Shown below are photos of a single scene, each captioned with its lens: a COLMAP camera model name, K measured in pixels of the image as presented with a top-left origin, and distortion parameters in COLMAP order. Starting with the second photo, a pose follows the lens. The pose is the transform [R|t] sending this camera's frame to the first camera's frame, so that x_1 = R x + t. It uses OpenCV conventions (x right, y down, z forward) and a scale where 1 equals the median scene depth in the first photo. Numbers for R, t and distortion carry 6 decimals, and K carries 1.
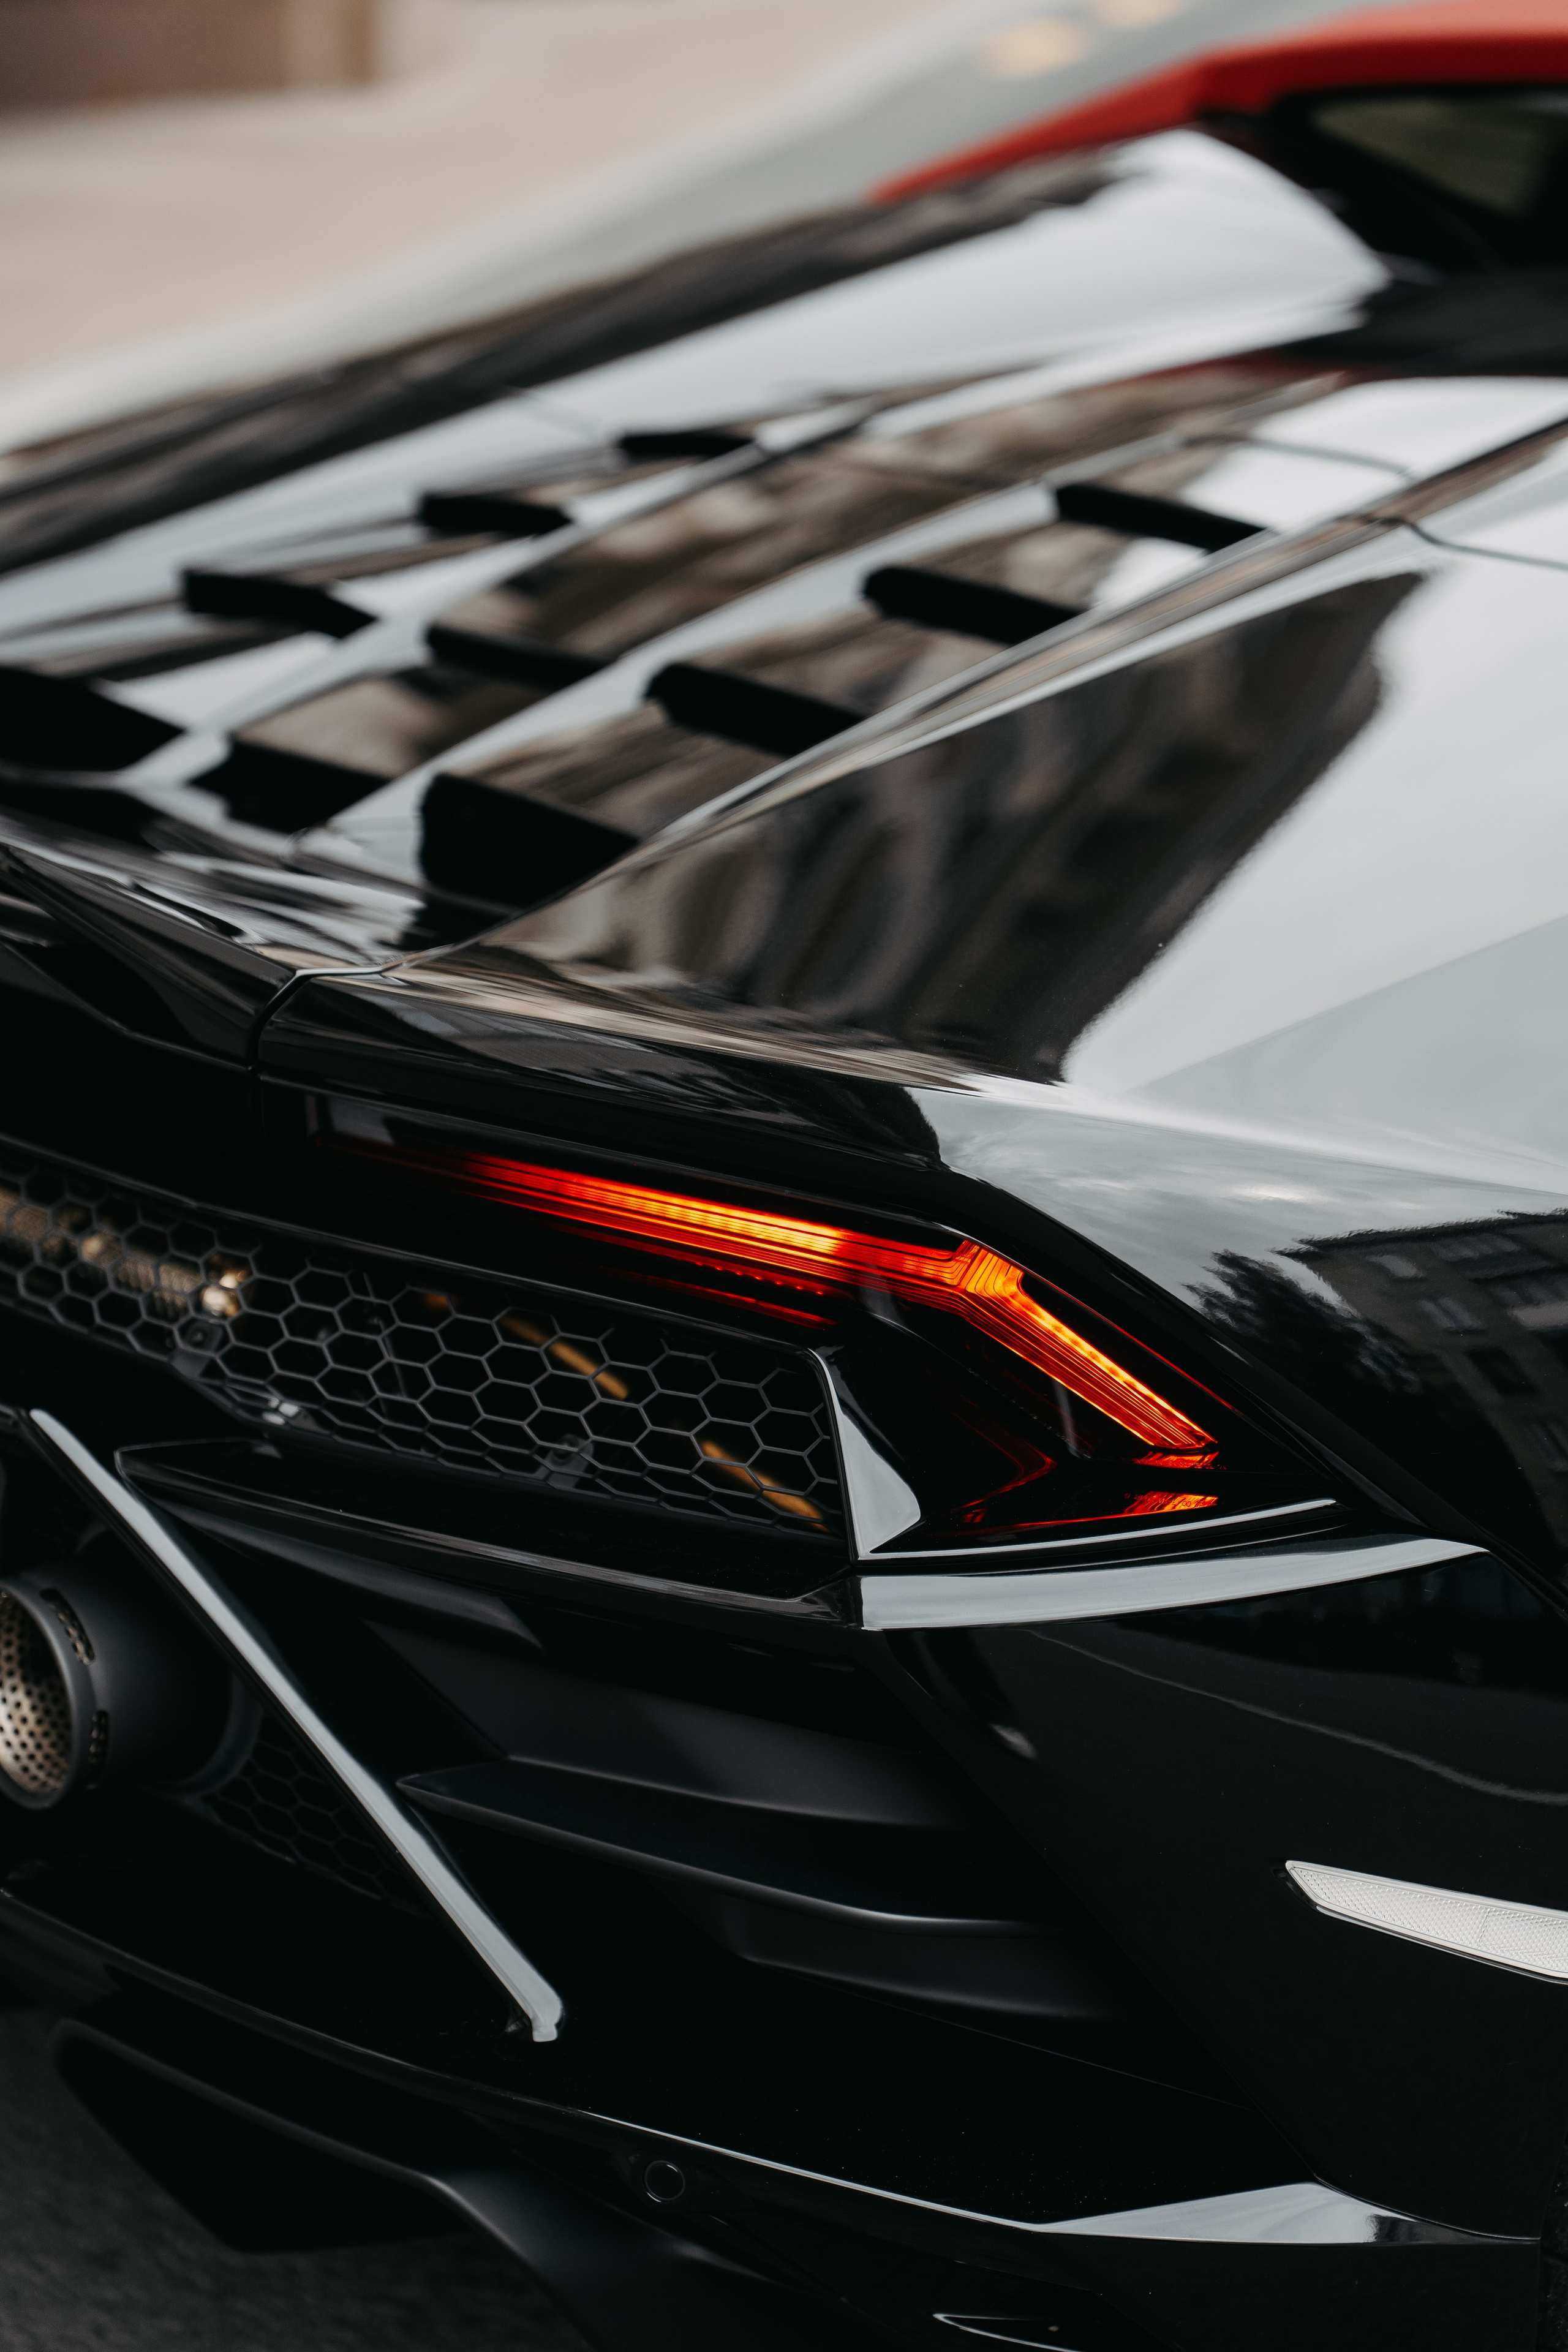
lens RADIAL K [[4515.3, 0, 784.8], [0, 4515.3, 1214.9], [0, 0, 1]] dist [0.789479, -6.909792]
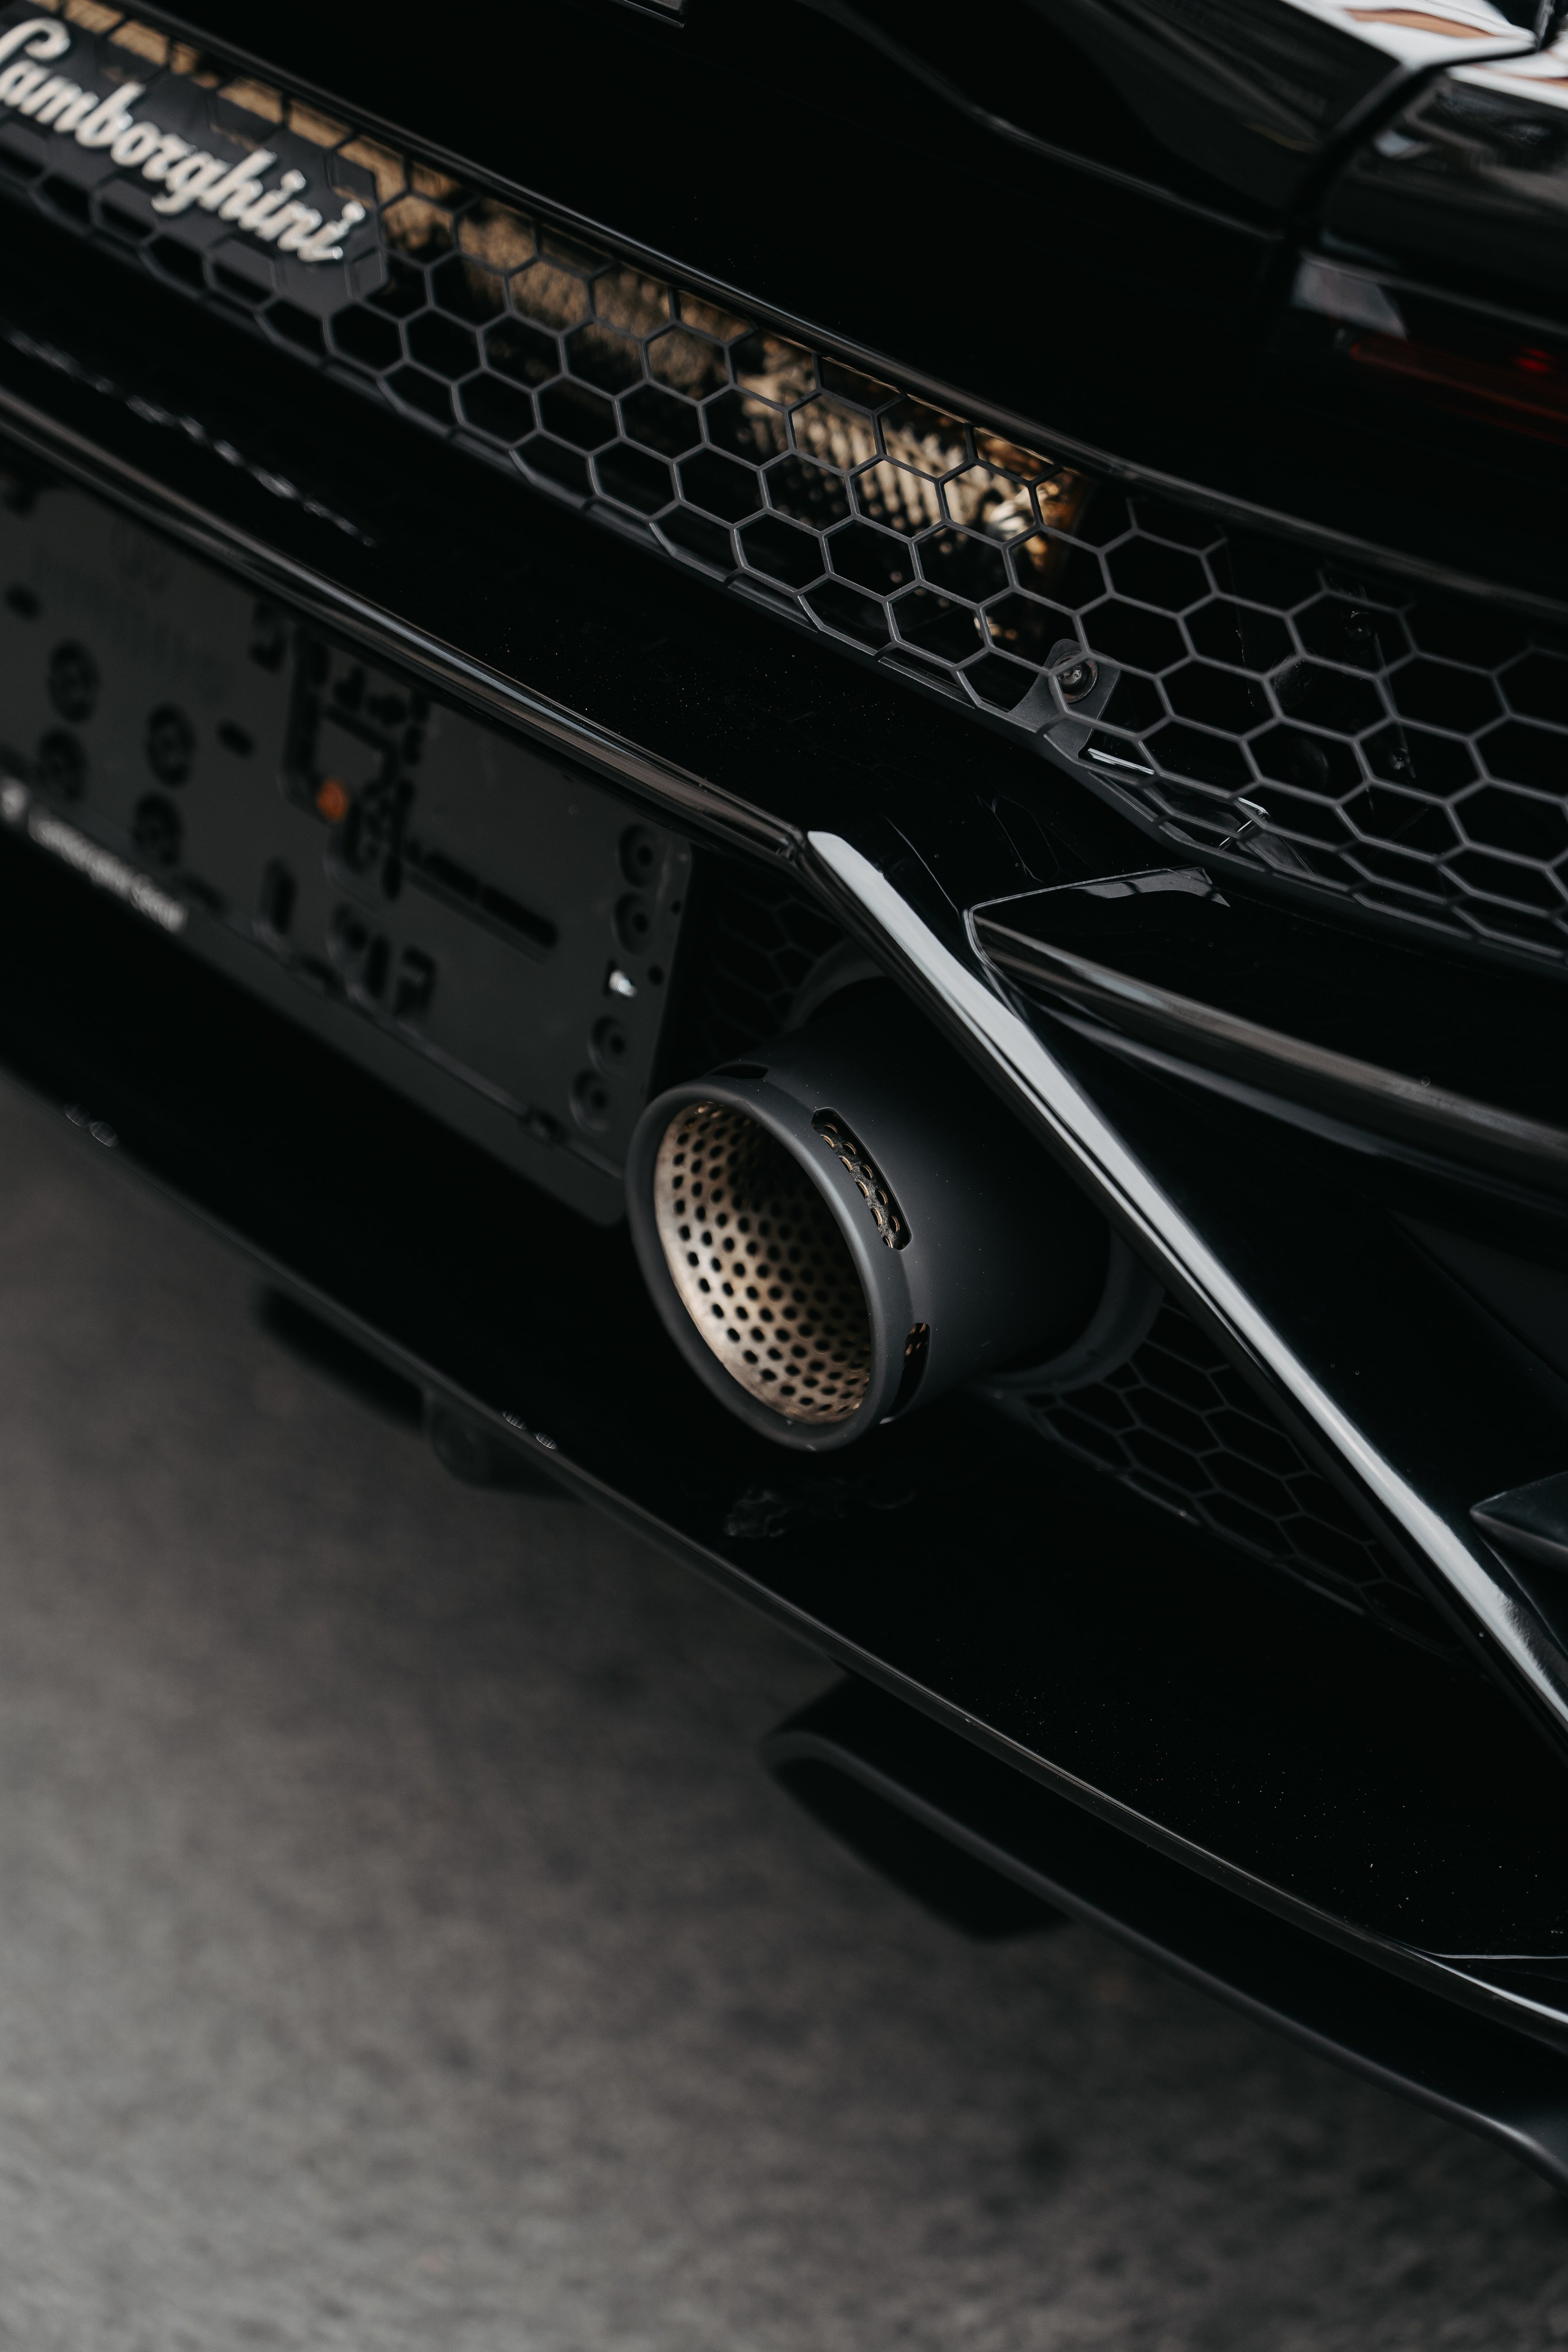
lens RADIAL K [[4515.3, 0, 784.8], [0, 4515.3, 1214.9], [0, 0, 1]] dist [0.789479, -6.909792]
pose [[0.999697, 0.013736, 0.020449, -0.172459], [-0.019492, 0.948663, 0.315688, -0.086259], [-0.015063, -0.315991, 0.948643, 0.438522]]
